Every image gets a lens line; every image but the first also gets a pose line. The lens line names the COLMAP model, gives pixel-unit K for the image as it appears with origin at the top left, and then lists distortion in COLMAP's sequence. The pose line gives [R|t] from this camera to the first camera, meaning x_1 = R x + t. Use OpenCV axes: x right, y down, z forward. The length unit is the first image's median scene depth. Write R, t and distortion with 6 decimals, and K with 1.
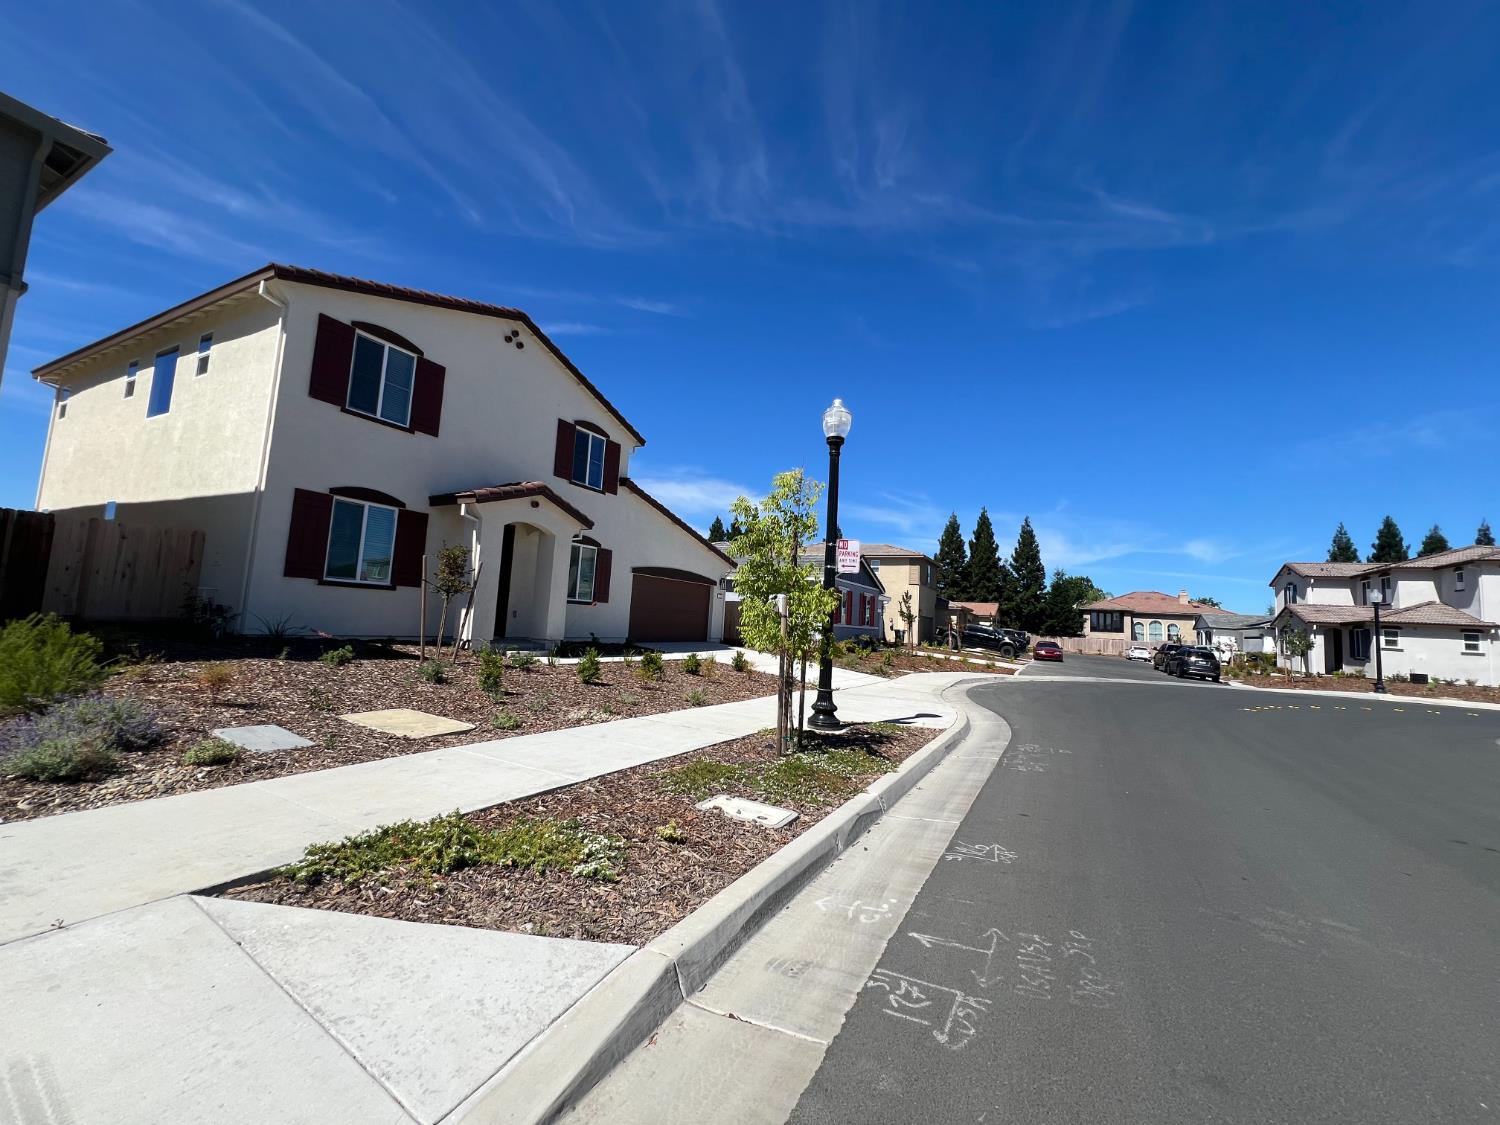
lens RADIAL K [[603.9, 0, 746.7], [0, 603.9, 558.4], [0, 0, 1]] dist [0.000117, -0.000095]
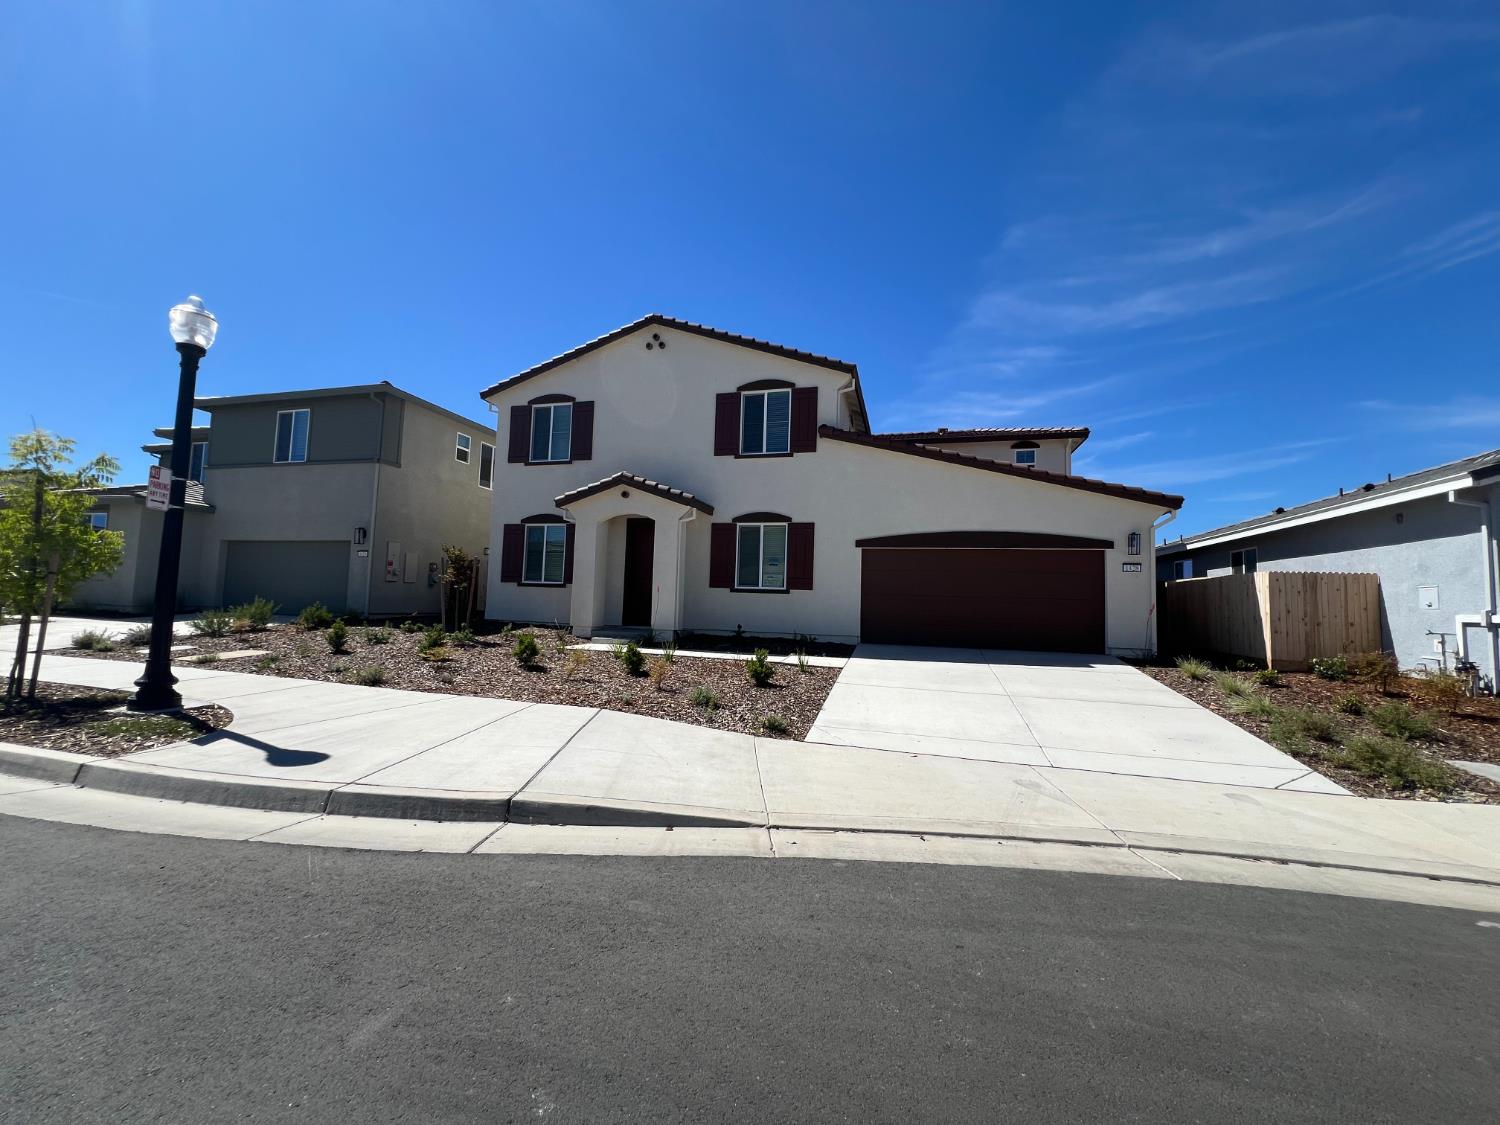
lens RADIAL K [[603.9, 0, 746.7], [0, 603.9, 558.4], [0, 0, 1]] dist [0.000117, -0.000095]
pose [[0.211828, -0.122611, -0.969585, 0.591249], [0.081729, 0.990846, -0.107444, 0.126994], [0.973884, -0.056483, 0.219910, 0.864918]]
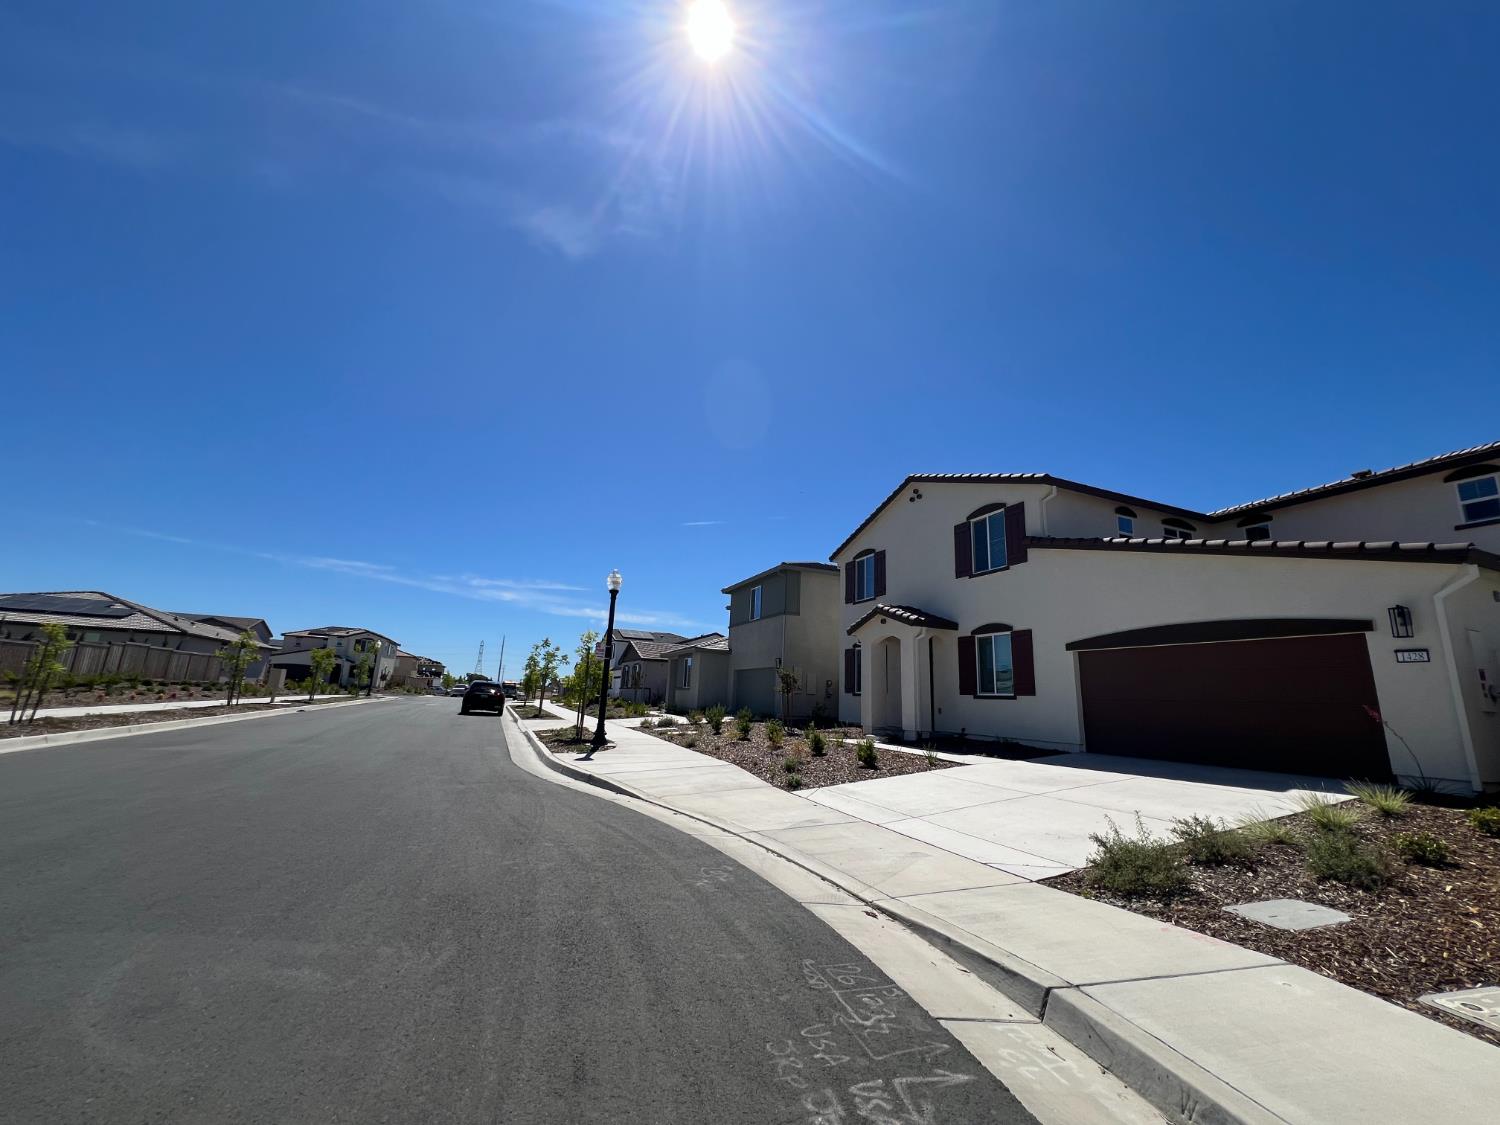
lens RADIAL K [[603.9, 0, 746.7], [0, 603.9, 558.4], [0, 0, 1]] dist [0.000117, -0.000095]
pose [[-0.629499, -0.256691, -0.733376, 0.741878], [0.003559, 0.942892, -0.333080, 0.193059], [0.776993, -0.212284, -0.592636, 1.402637]]
